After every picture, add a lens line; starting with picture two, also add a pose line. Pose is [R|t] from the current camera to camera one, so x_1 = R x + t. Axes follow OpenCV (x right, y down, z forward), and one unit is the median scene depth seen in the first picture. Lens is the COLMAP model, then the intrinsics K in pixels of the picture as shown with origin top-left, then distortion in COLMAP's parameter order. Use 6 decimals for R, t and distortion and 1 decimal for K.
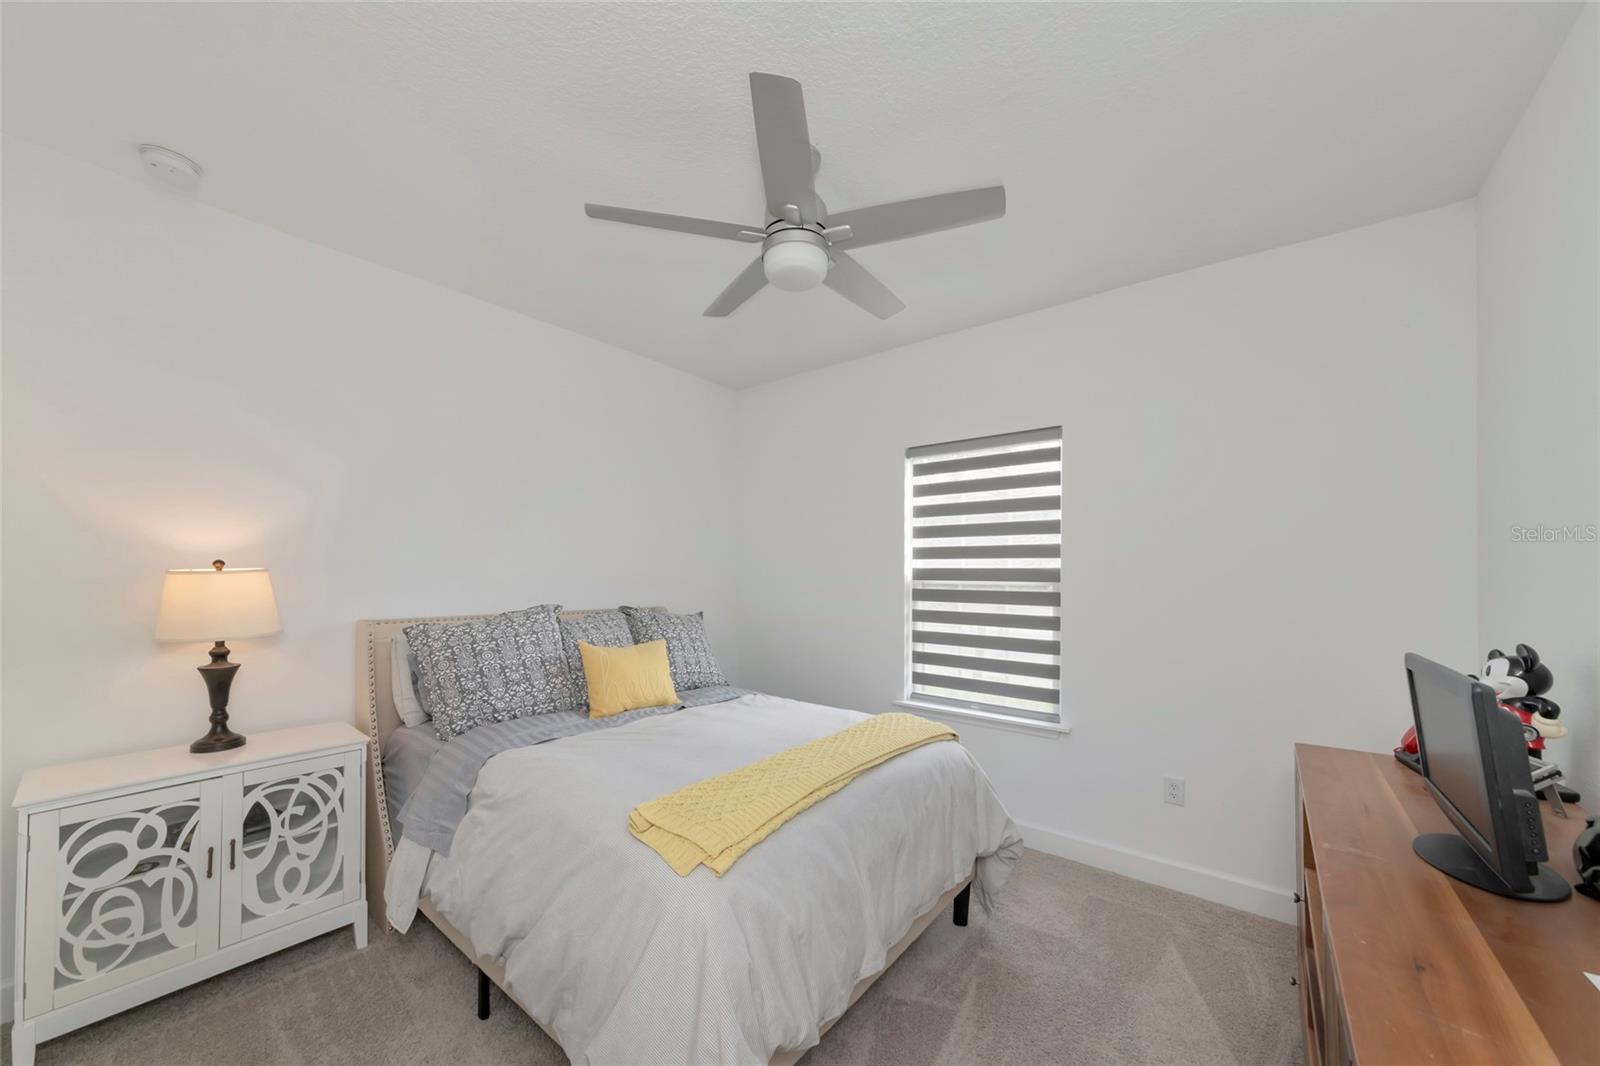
lens RADIAL K [[564.4, 0, 799.2], [0, 564.4, 554.1], [0, 0, 1]] dist [-0.001642, 0.001676]
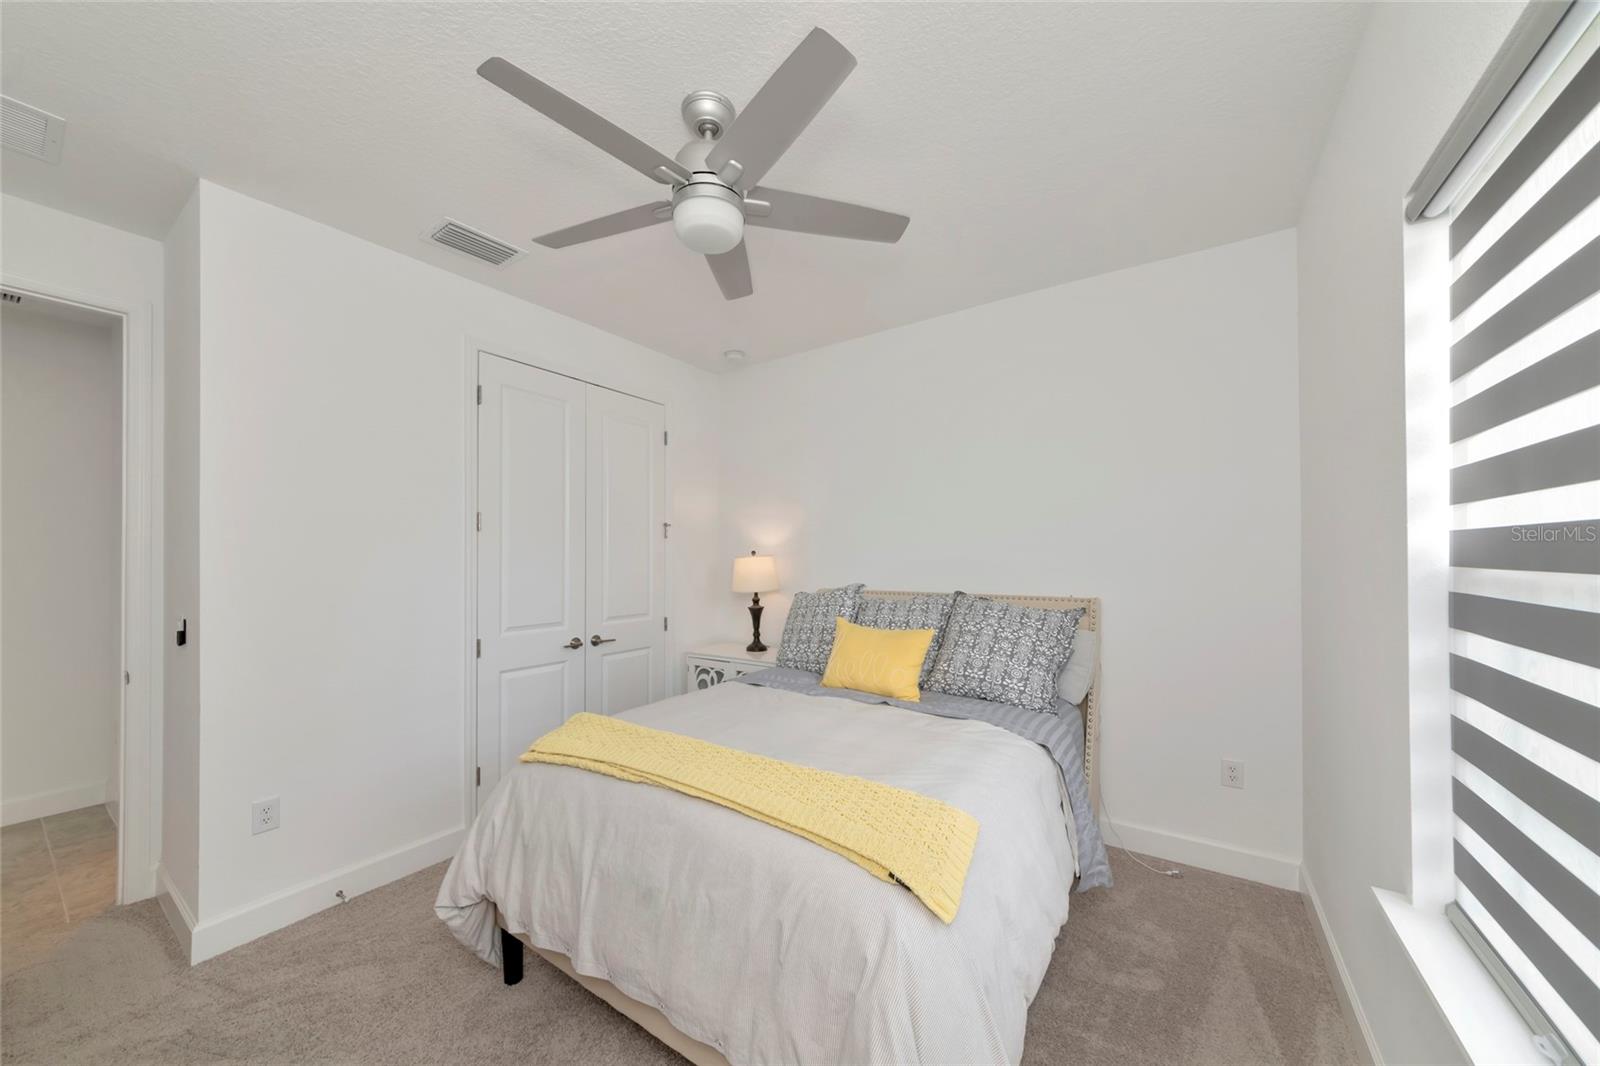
lens RADIAL K [[564.4, 0, 799.2], [0, 564.4, 554.1], [0, 0, 1]] dist [-0.001642, 0.001676]
pose [[0.076767, -0.010112, -0.996998, 0.859319], [0.042663, 0.999066, -0.006848, 0.040835], [0.996136, -0.042009, 0.077127, 1.002081]]
